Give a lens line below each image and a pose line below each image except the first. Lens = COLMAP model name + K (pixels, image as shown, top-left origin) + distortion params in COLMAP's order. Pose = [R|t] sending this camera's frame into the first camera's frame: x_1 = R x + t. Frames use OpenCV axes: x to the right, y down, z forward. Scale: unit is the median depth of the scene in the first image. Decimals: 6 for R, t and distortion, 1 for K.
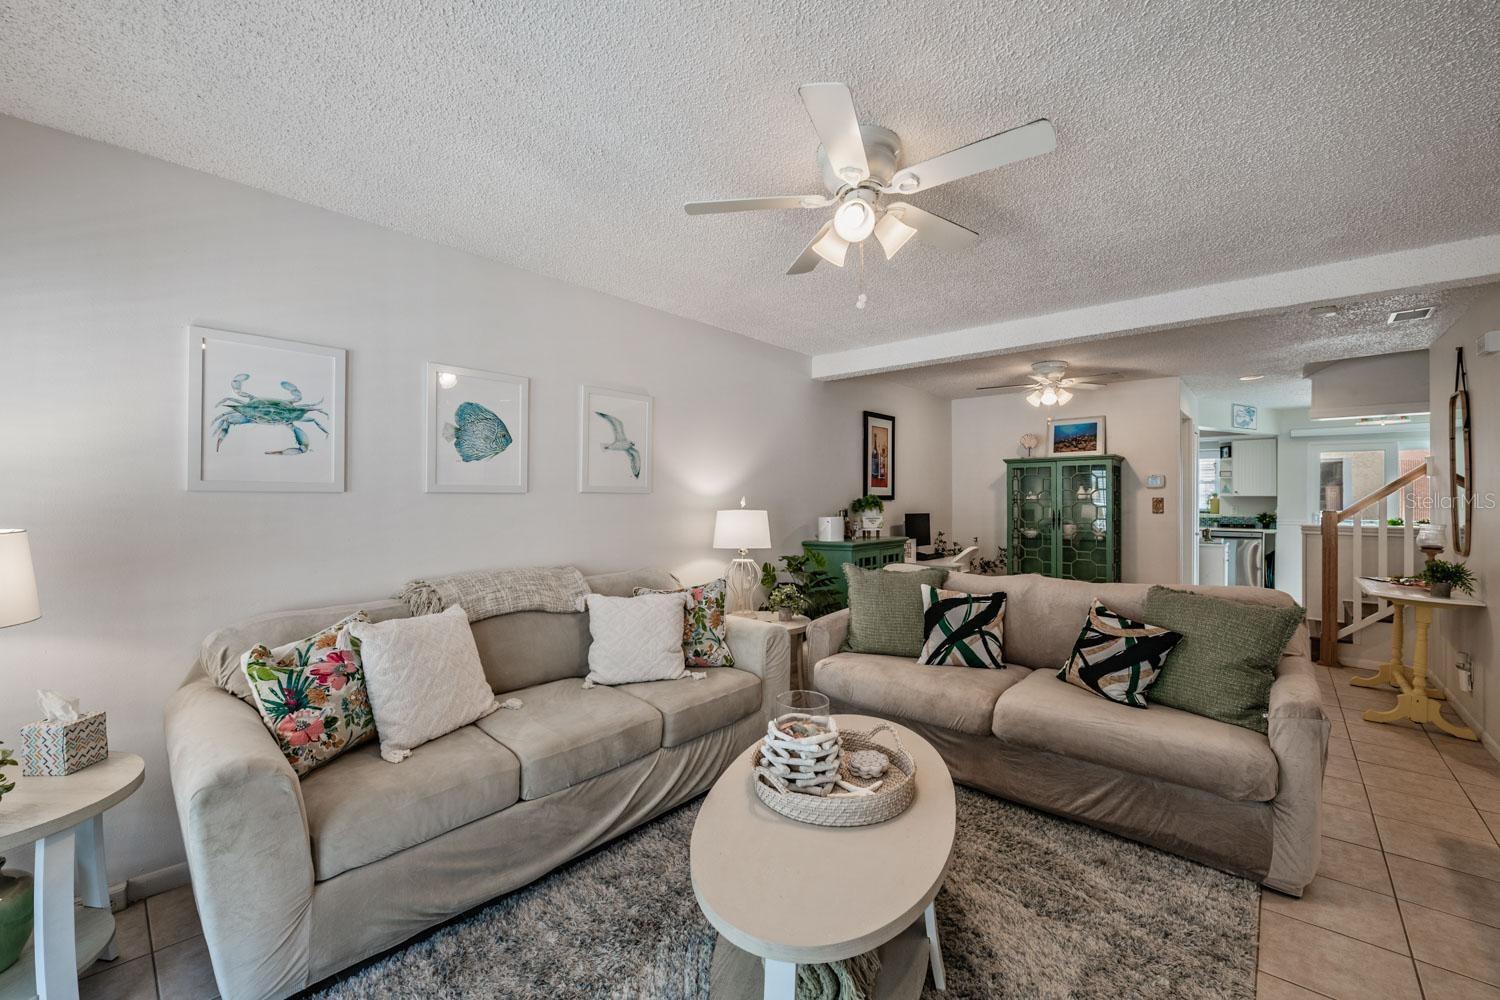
lens RADIAL K [[594.9, 0, 750.6], [0, 594.9, 496.3], [0, 0, 1]] dist [-0.003910, -0.004514]
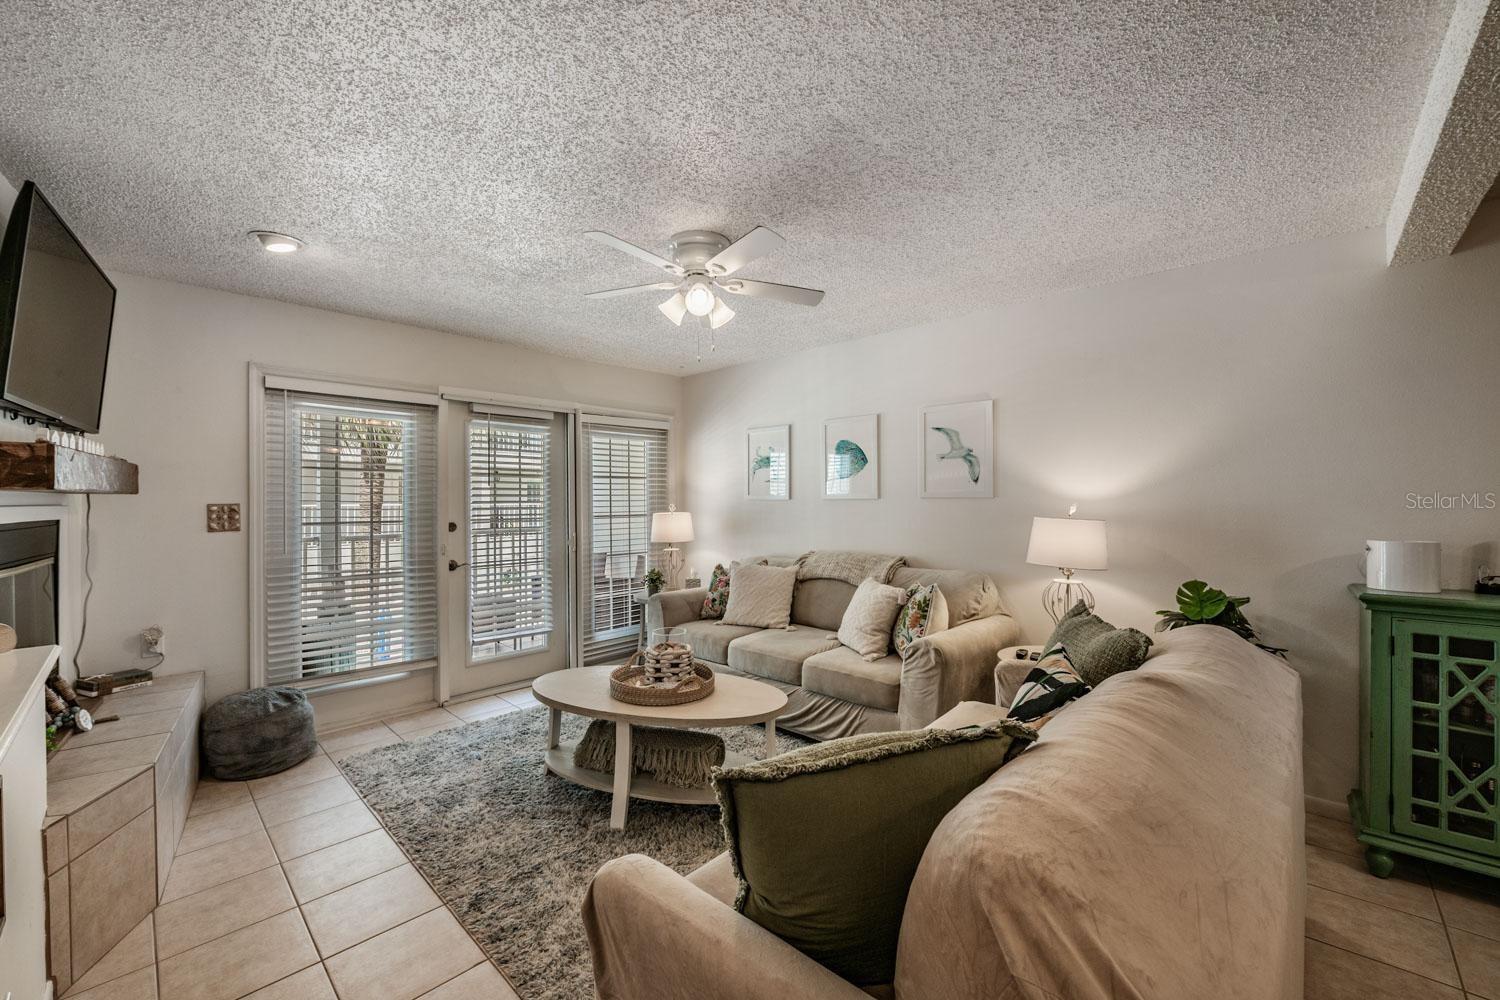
lens RADIAL K [[594.9, 0, 750.6], [0, 594.9, 496.3], [0, 0, 1]] dist [-0.003910, -0.004514]
pose [[-0.035422, -0.008069, -0.999340, 0.963504], [0.004559, 0.999956, -0.008236, -0.001294], [0.999362, -0.004847, -0.035384, 0.737834]]
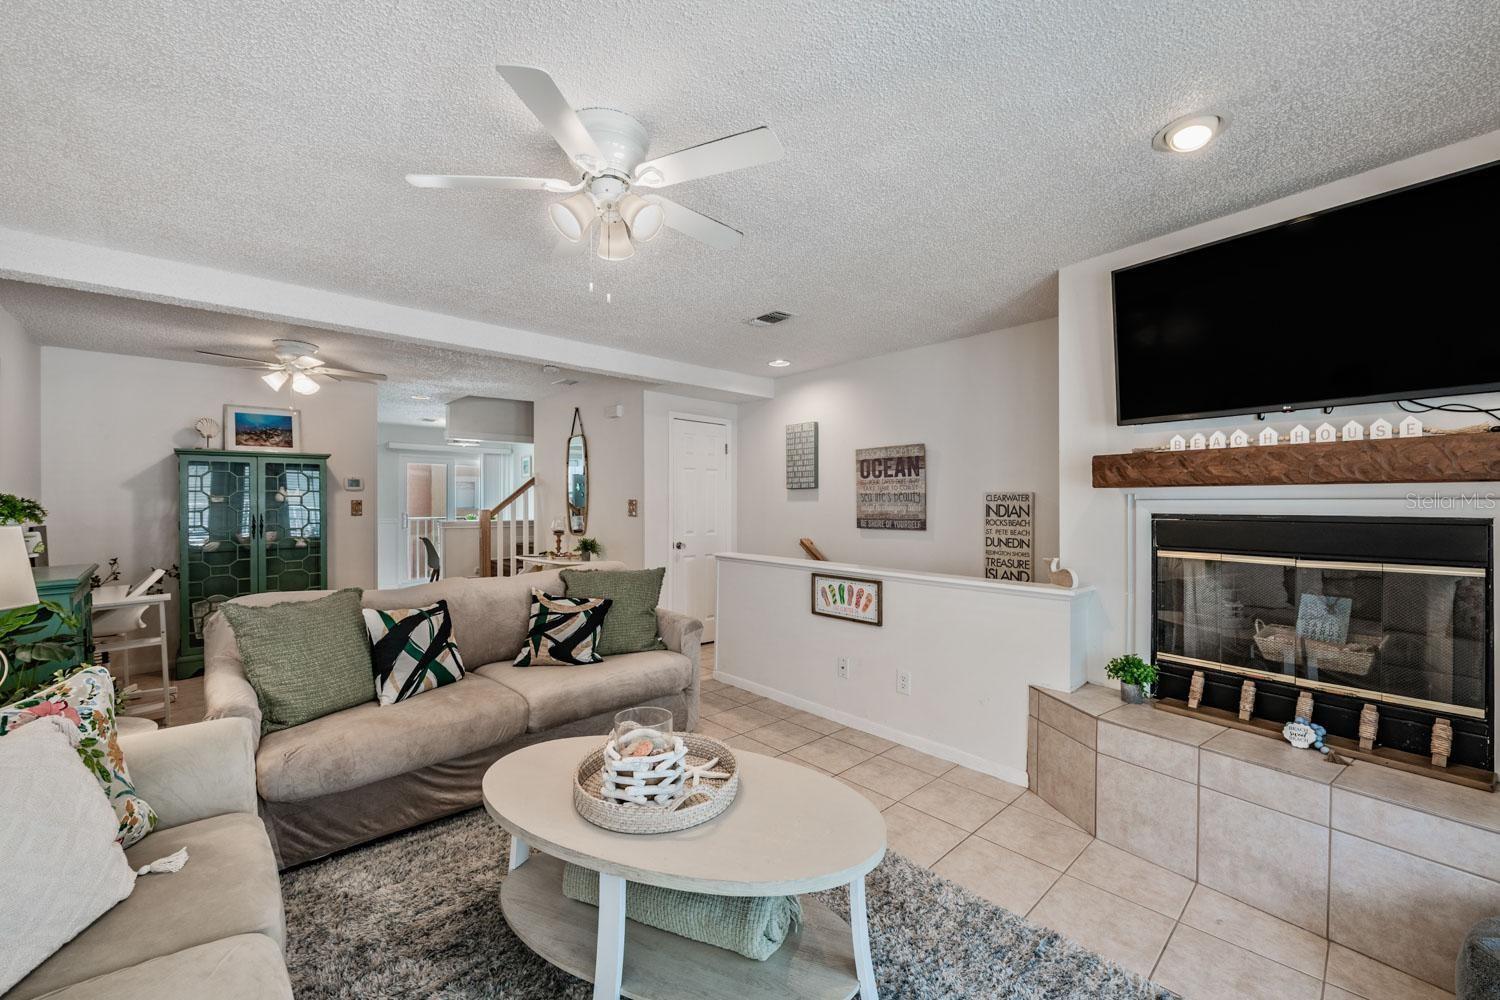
lens RADIAL K [[594.9, 0, 750.6], [0, 594.9, 496.3], [0, 0, 1]] dist [-0.003910, -0.004514]
pose [[0.094911, 0.006150, 0.995467, -0.474772], [-0.000986, 0.999981, -0.006084, 0.002565], [-0.995485, -0.000404, 0.094915, 0.435175]]
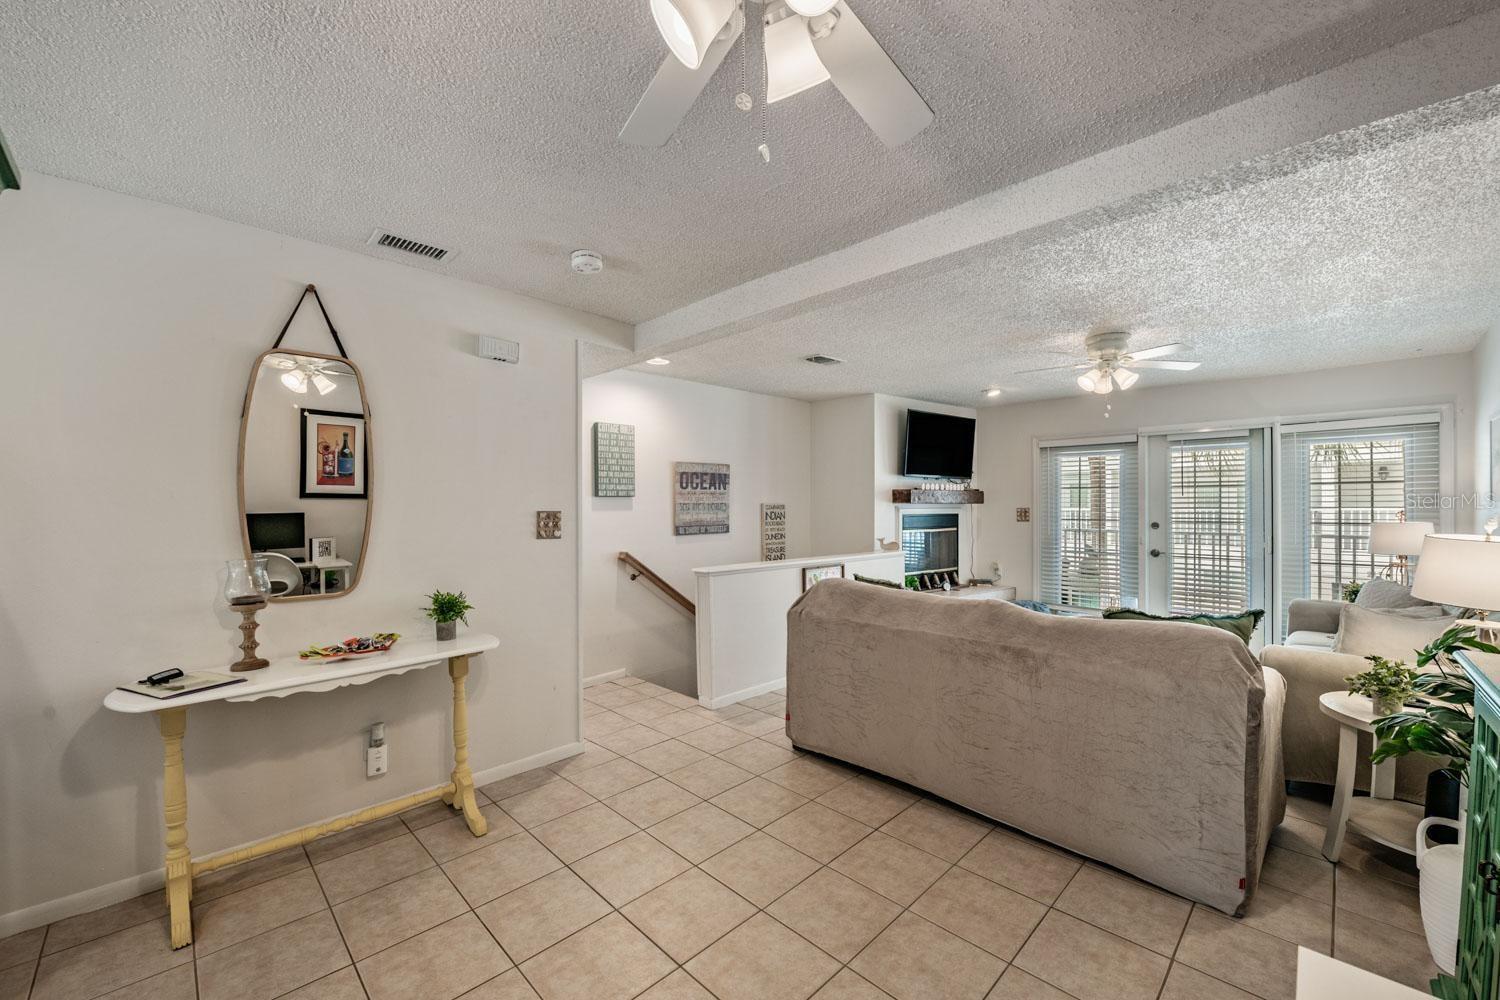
lens RADIAL K [[594.9, 0, 750.6], [0, 594.9, 496.3], [0, 0, 1]] dist [-0.003910, -0.004514]
pose [[-0.998064, -0.000397, 0.062190, 0.803955], [-0.001320, 0.999890, -0.014799, -0.009025], [-0.062177, -0.014853, -0.997955, 1.961669]]
